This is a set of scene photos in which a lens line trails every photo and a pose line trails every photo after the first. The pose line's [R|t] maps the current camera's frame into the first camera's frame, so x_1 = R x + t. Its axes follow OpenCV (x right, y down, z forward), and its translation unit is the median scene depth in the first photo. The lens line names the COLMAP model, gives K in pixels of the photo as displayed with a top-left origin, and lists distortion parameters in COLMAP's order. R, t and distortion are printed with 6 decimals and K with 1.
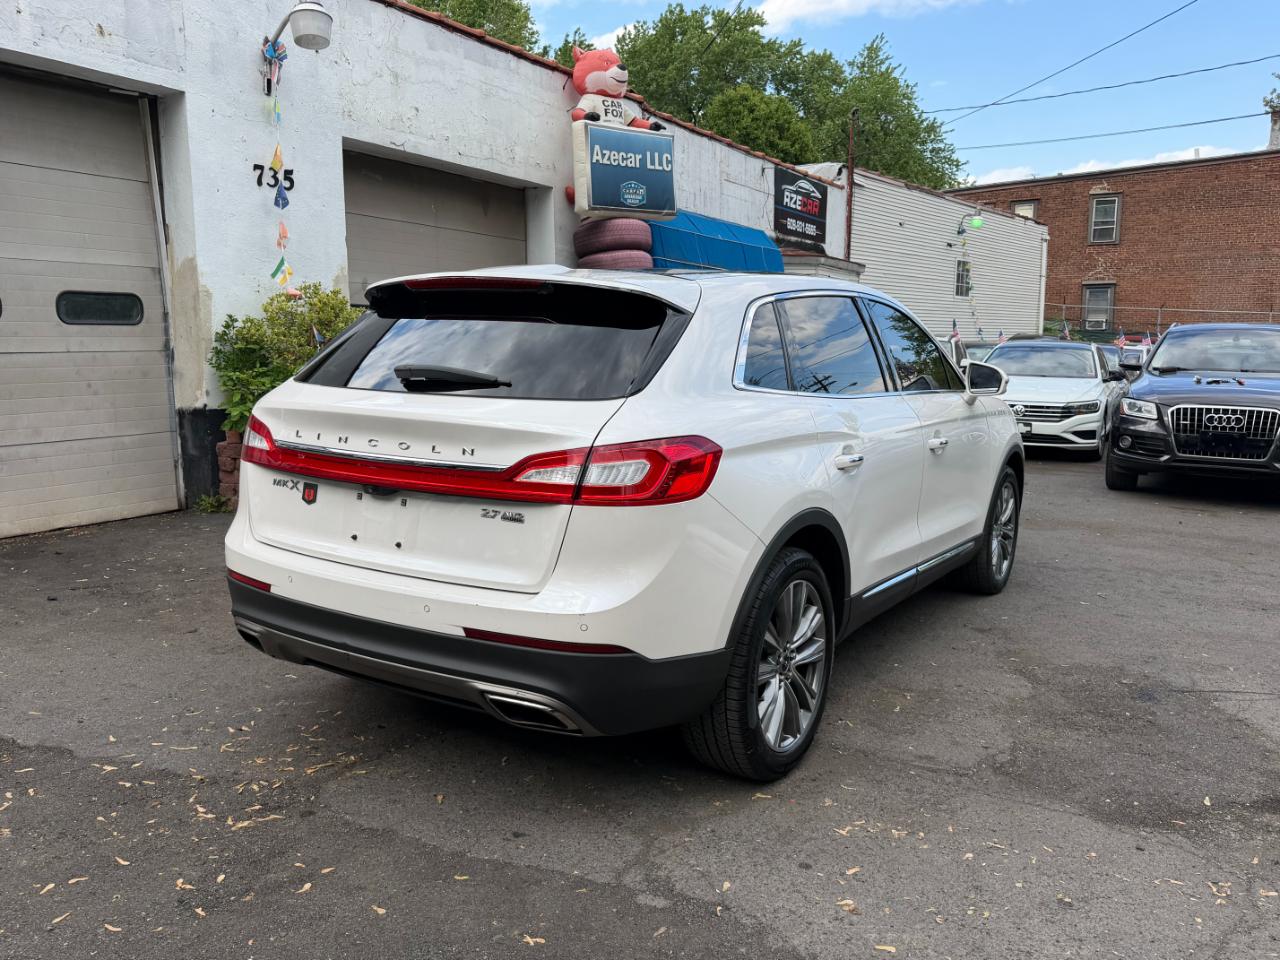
lens RADIAL K [[987.5, 0, 641.0], [0, 987.5, 498.9], [0, 0, 1]] dist [0.105802, -0.167601]
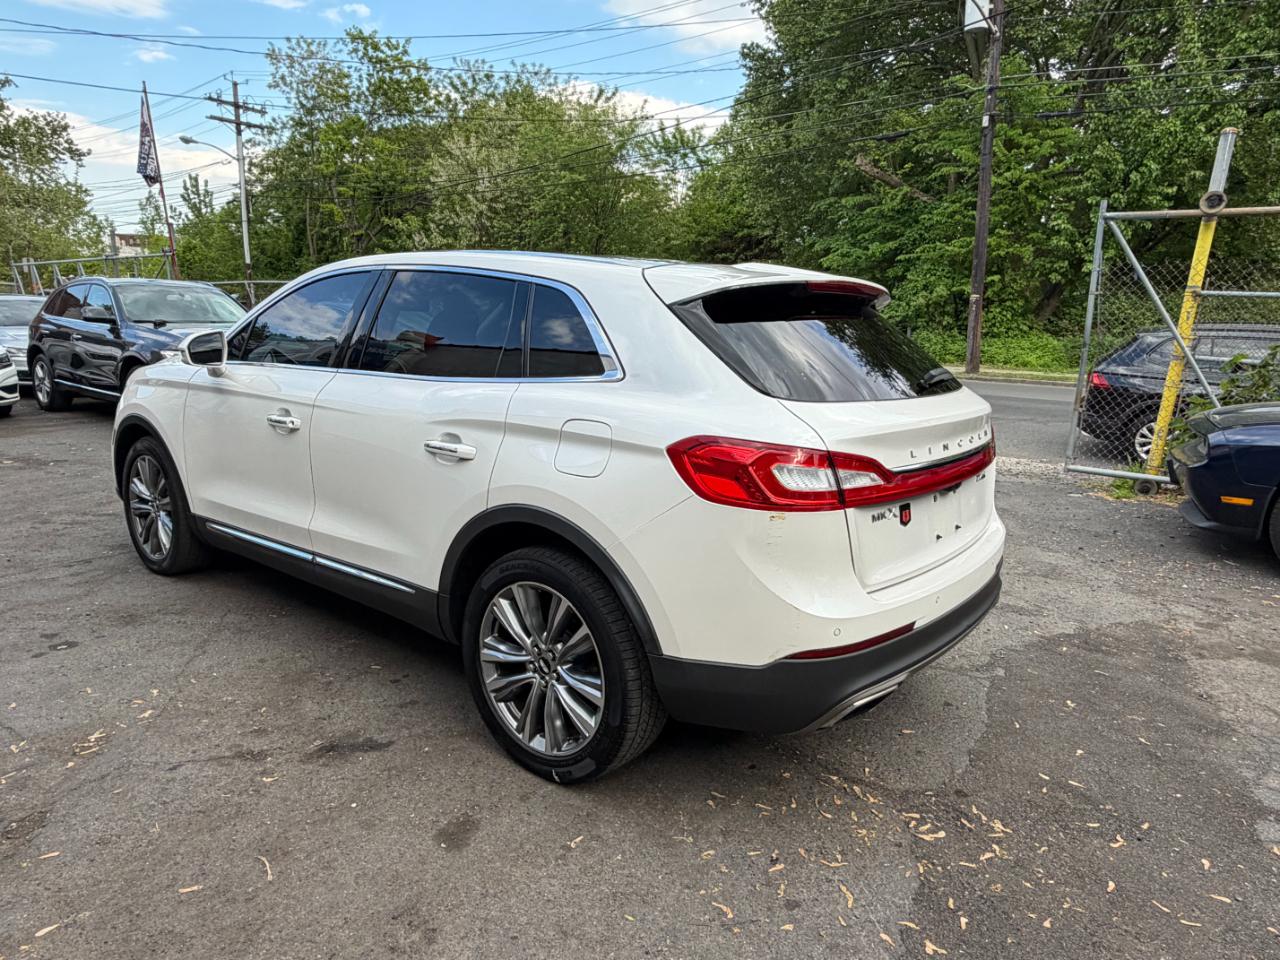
lens RADIAL K [[824.2, 0, 641.4], [0, 824.2, 474.0], [0, 0, 1]] dist [0.005134, -0.001970]
pose [[0.111792, -0.203653, 0.972640, -0.340095], [0.127581, 0.973616, 0.189194, -0.068091], [-0.985508, 0.102940, 0.134825, 0.345323]]
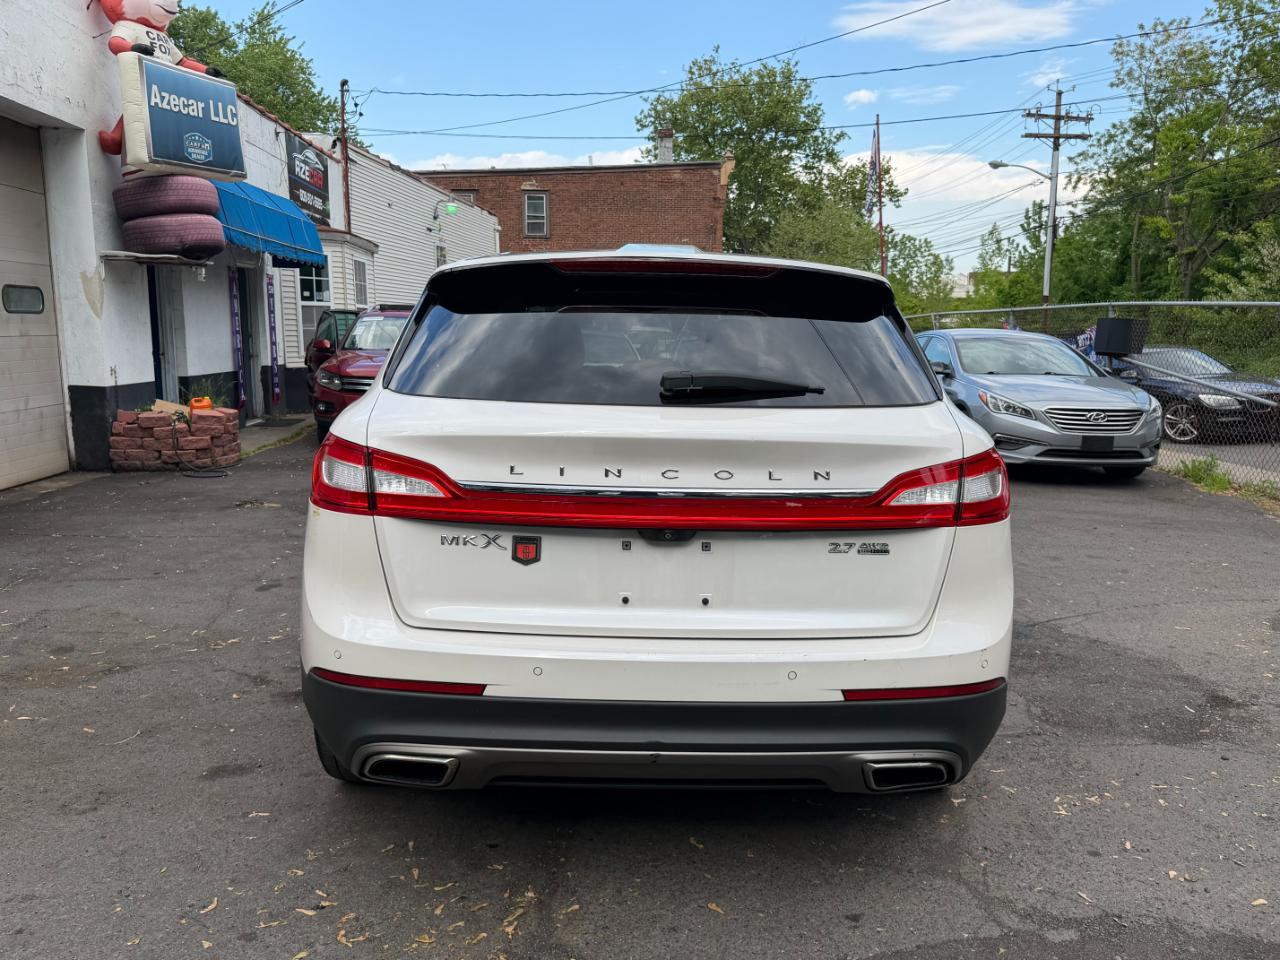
lens RADIAL K [[996.1, 0, 650.7], [0, 996.1, 477.5], [0, 0, 1]] dist [0.034962, -0.045300]
pose [[0.824964, -0.081916, 0.559218, -0.200259], [0.083150, 0.996265, 0.023273, -0.020488], [-0.559036, 0.027299, 0.828694, 0.105516]]
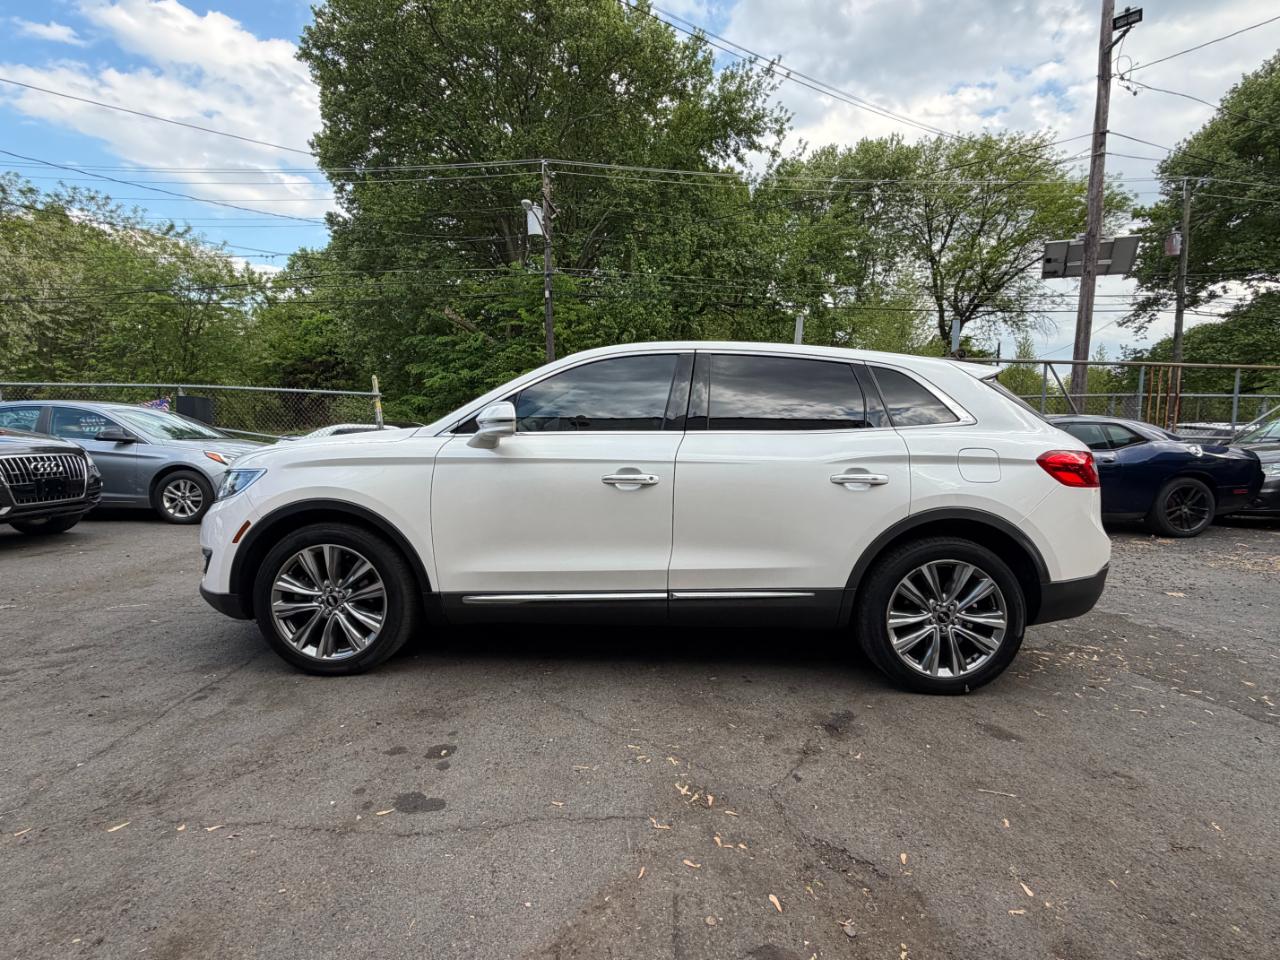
lens RADIAL K [[603.2, 0, 640.0], [0, 603.2, 480.0], [0, 0, 1]] dist [-0.001954, 0.000168]
pose [[-0.516927, -0.091244, 0.851153, -0.262349], [0.110846, 0.978797, 0.172247, -0.090748], [-0.848823, 0.183386, -0.495852, 0.666568]]
